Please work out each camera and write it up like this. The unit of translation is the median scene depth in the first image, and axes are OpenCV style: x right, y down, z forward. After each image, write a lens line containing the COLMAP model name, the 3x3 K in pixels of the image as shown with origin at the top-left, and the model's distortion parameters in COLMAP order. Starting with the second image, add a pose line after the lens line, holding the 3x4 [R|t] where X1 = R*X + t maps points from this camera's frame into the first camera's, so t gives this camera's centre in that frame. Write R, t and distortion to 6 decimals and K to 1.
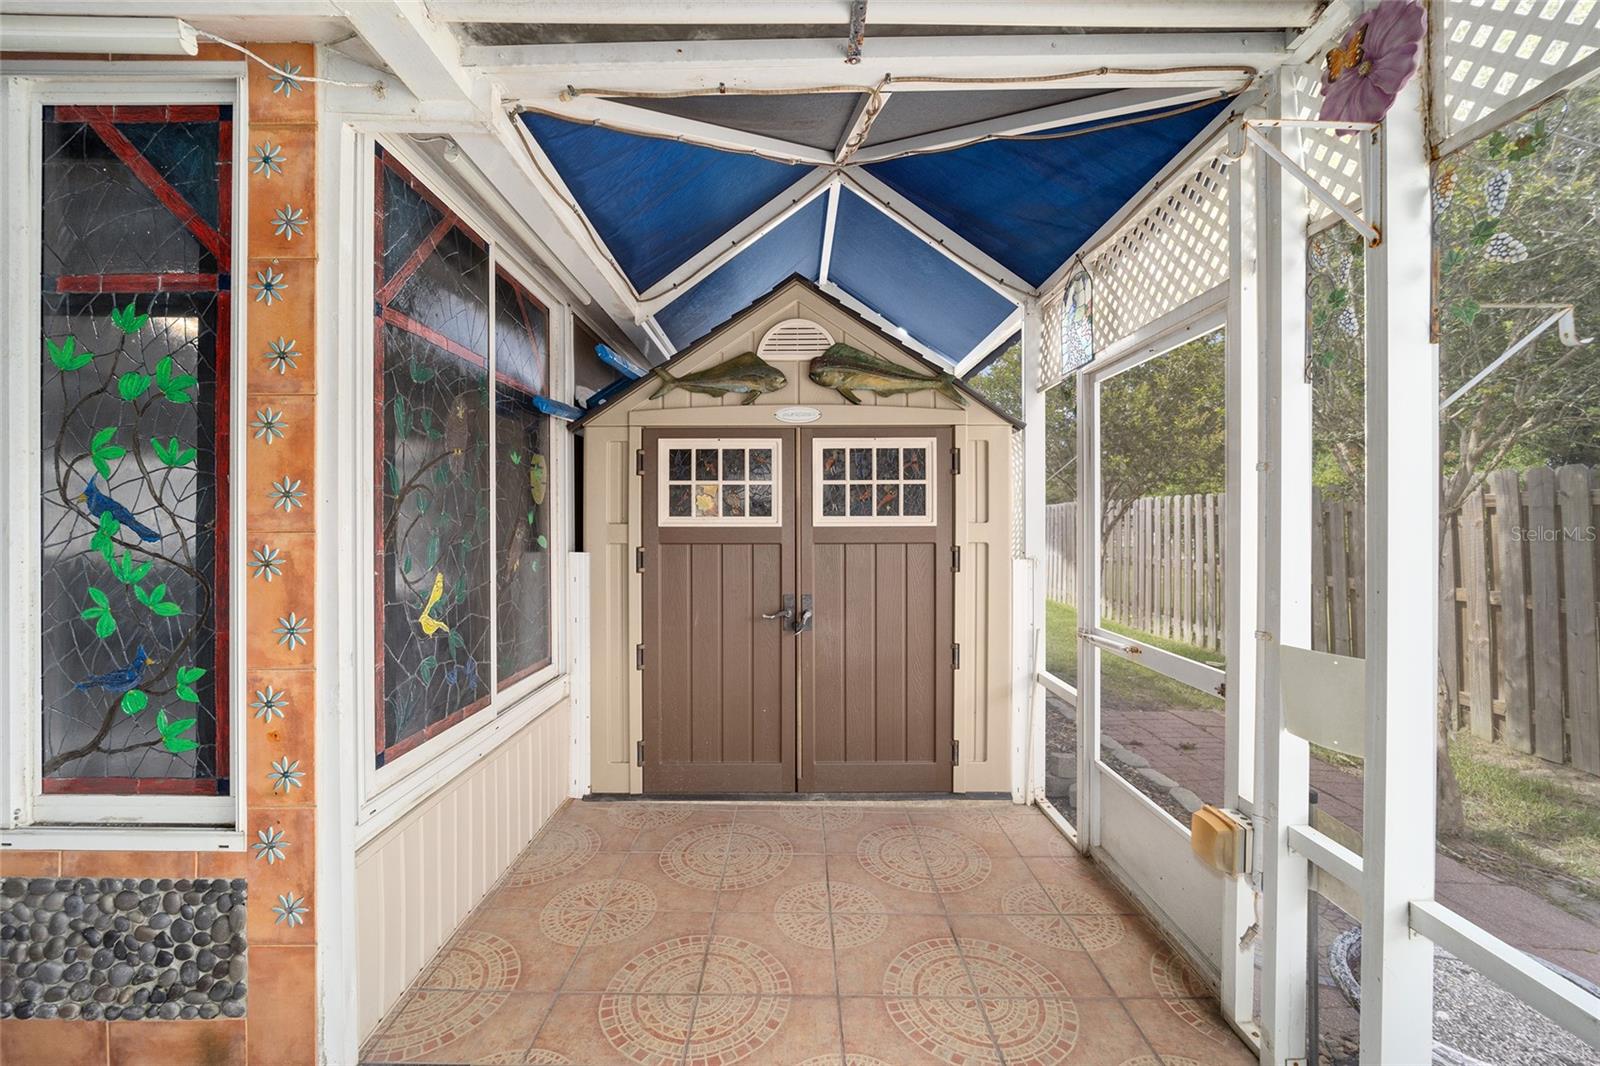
lens RADIAL K [[648.6, 0, 795.6], [0, 648.6, 520.6], [0, 0, 1]] dist [-0.015036, 0.002400]
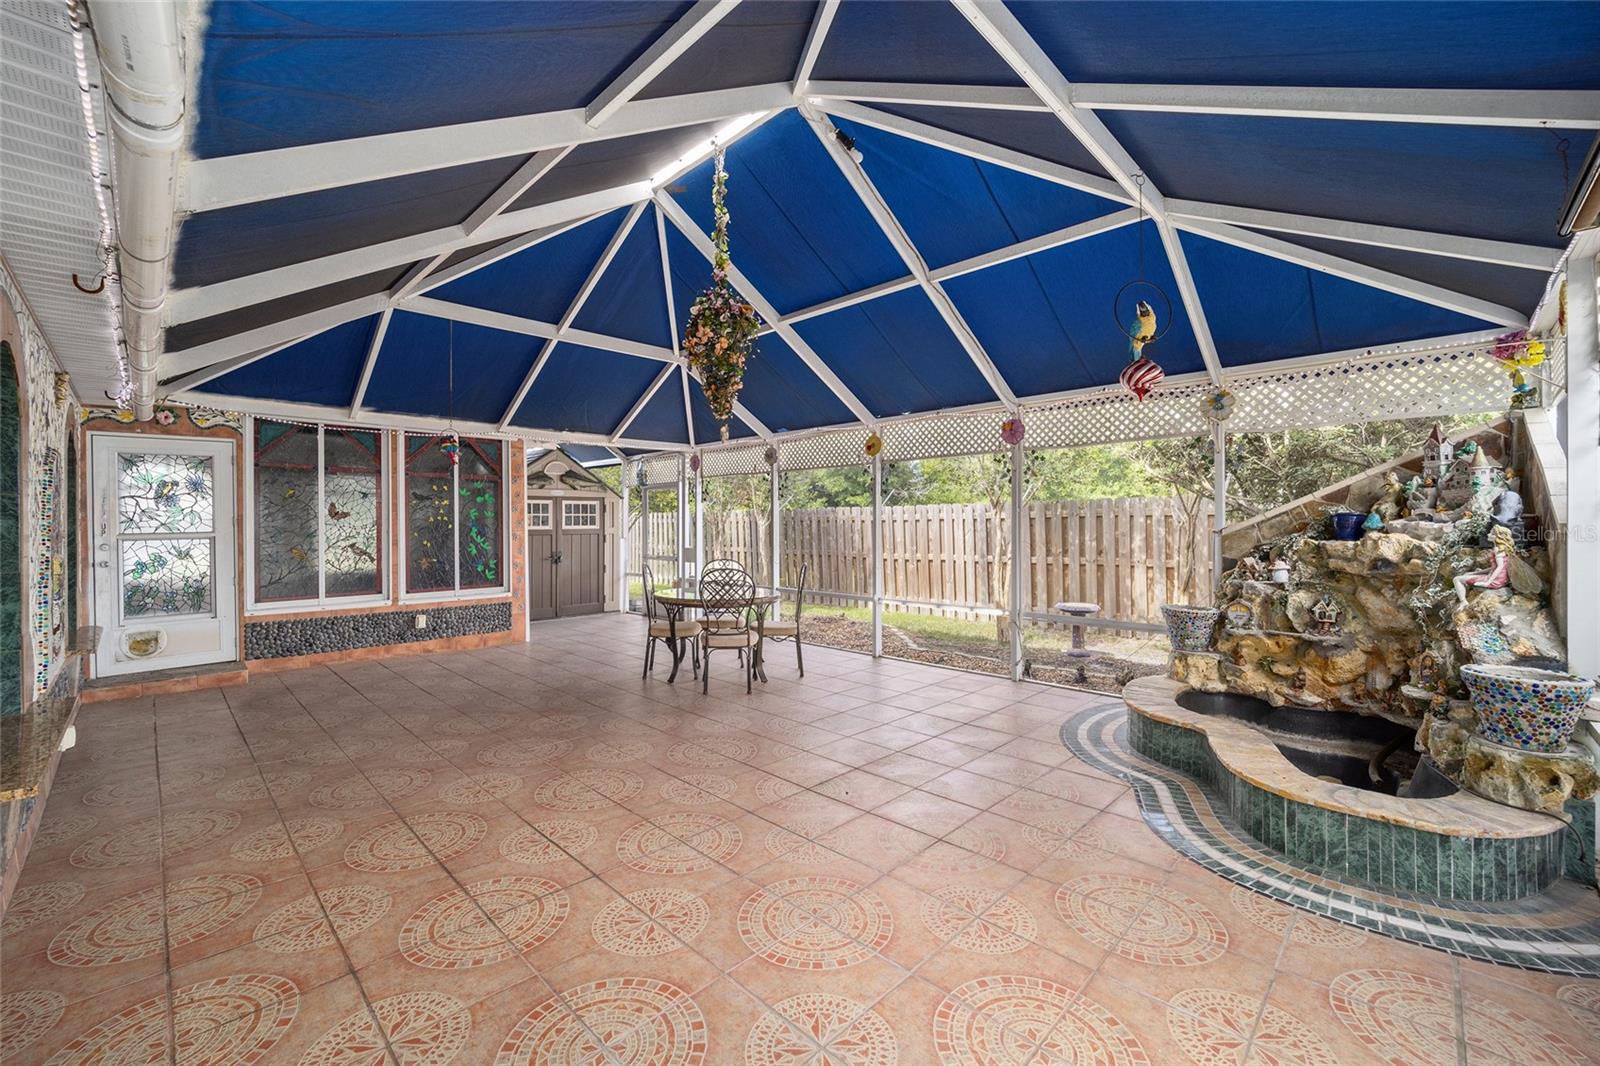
lens RADIAL K [[648.6, 0, 792.3], [0, 648.6, 517.4], [0, 0, 1]] dist [-0.015036, 0.002400]
pose [[0.700614, 0.005686, 0.713518, -1.406400], [-0.002374, 0.999981, -0.005638, -0.031328], [-0.713536, 0.002256, 0.700614, -1.945002]]
